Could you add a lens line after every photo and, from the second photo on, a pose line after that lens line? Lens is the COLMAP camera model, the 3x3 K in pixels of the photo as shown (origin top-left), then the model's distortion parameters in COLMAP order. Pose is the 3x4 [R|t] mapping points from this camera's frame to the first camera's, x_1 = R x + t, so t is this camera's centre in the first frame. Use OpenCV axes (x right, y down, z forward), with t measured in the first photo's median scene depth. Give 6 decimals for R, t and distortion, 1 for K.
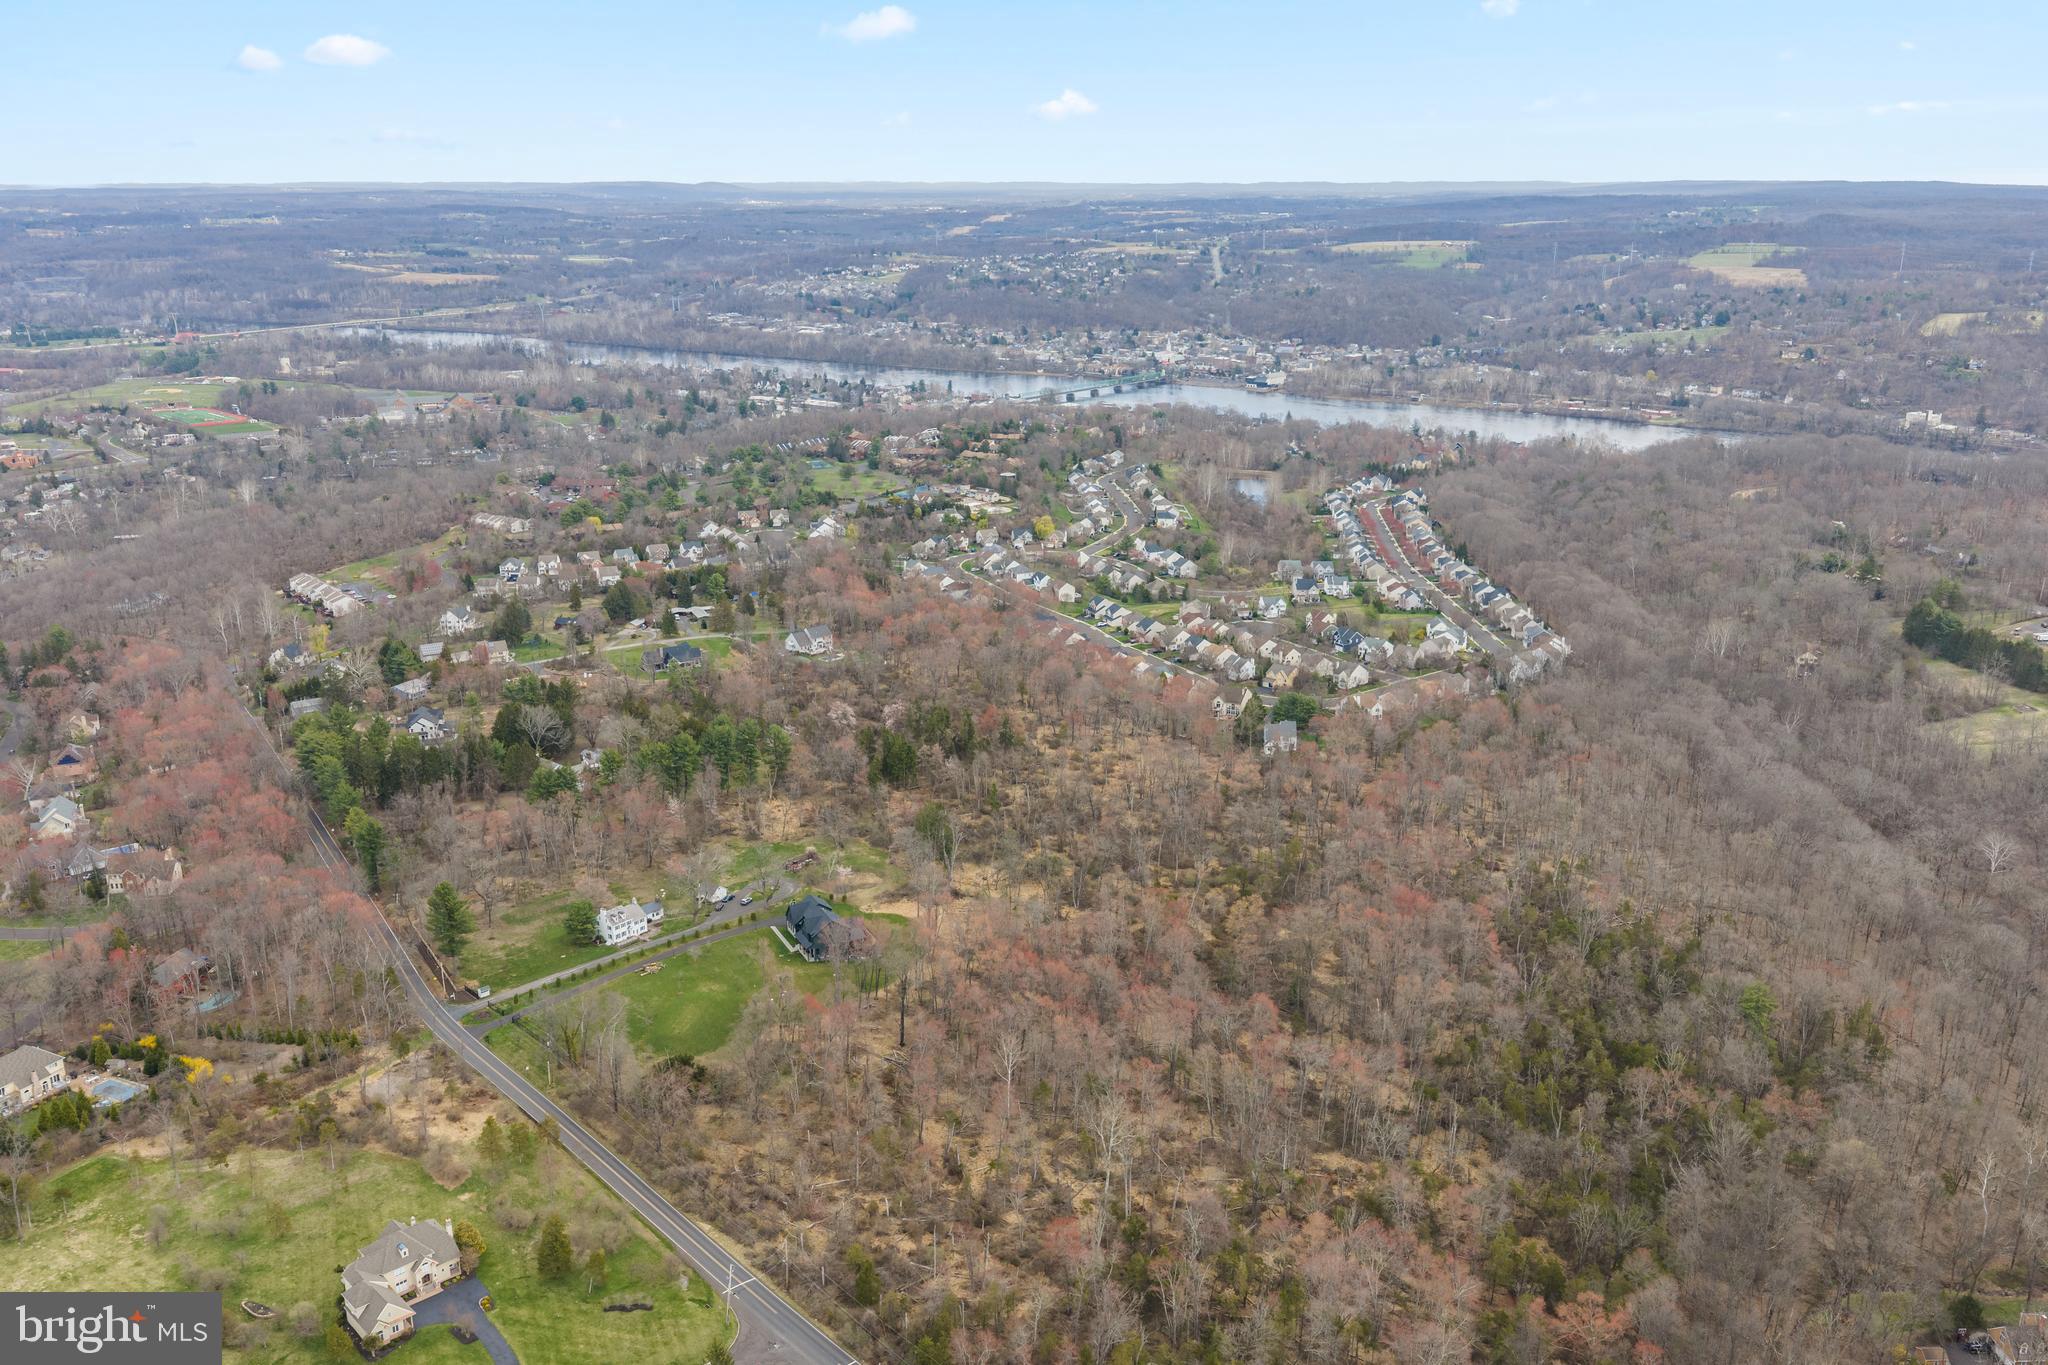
lens RADIAL K [[1668.1, 0, 1024.0], [0, 1668.1, 682.5], [0, 0, 1]] dist [0.005616, -0.016201]
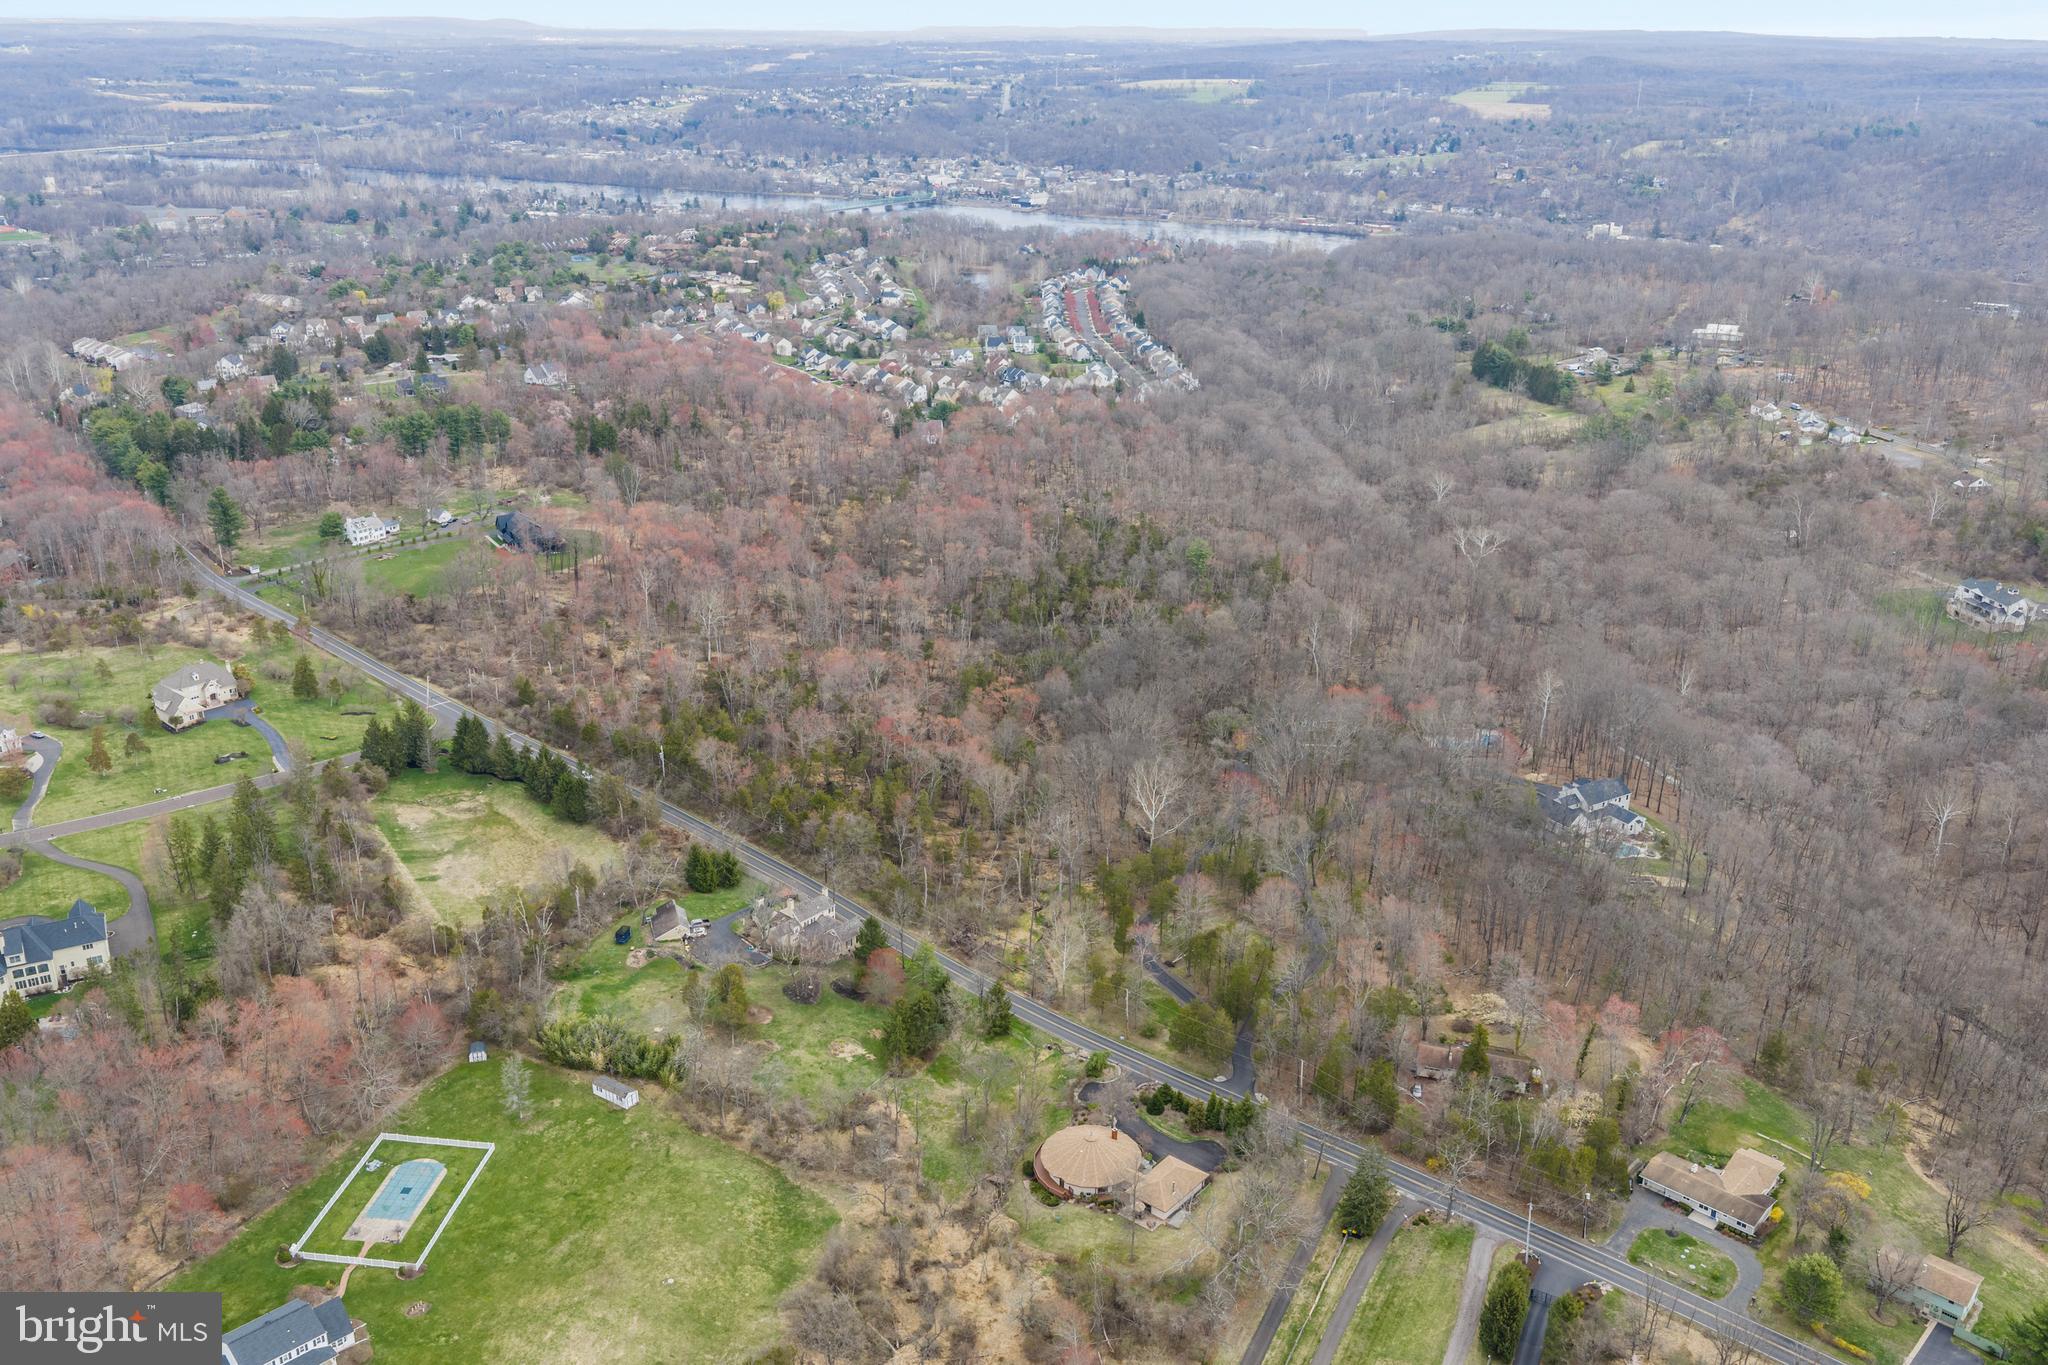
lens RADIAL K [[1668.1, 0, 1024.0], [0, 1668.1, 682.5], [0, 0, 1]] dist [0.005616, -0.016201]
pose [[0.994571, -0.026989, 0.100496, 0.040771], [0.018451, 0.996216, 0.084935, 0.048801], [-0.102408, -0.082620, 0.991305, -0.105039]]
